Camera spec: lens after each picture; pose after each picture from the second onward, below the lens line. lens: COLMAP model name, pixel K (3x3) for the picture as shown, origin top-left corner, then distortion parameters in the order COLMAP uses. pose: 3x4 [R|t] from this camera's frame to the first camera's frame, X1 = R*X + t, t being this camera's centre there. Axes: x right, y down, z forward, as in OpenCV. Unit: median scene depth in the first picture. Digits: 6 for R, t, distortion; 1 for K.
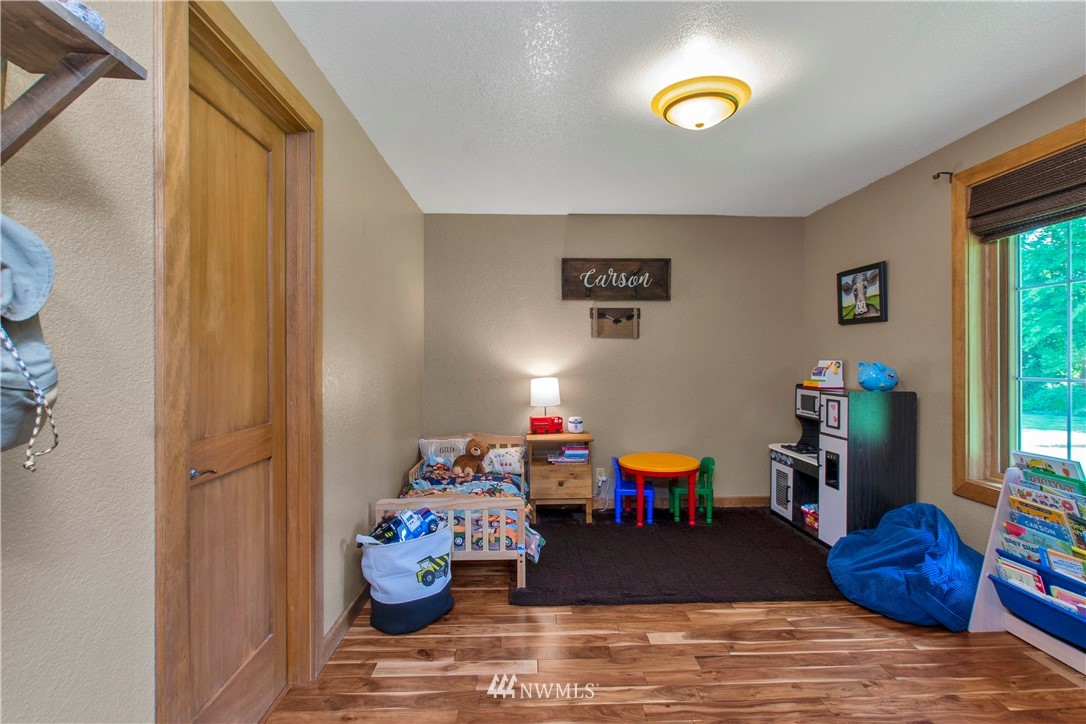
lens RADIAL K [[514.3, 0, 543.0], [0, 514.3, 362.0], [0, 0, 1]] dist [-0.007215, -0.000918]
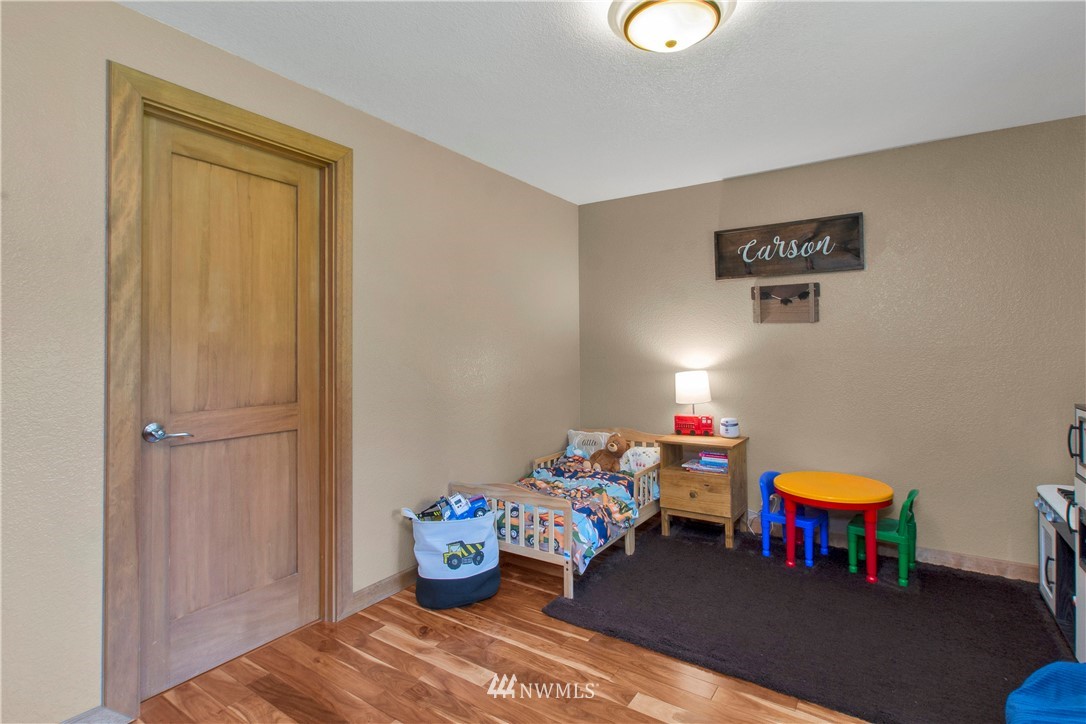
lens RADIAL K [[515.0, 0, 545.5], [0, 515.0, 344.1], [0, 0, 1]] dist [-0.011416, -0.000503]
pose [[0.819772, -0.011548, -0.572573, 0.323964], [0.002235, 0.999854, -0.016965, -0.000720], [0.572685, 0.012628, 0.819678, 0.151868]]
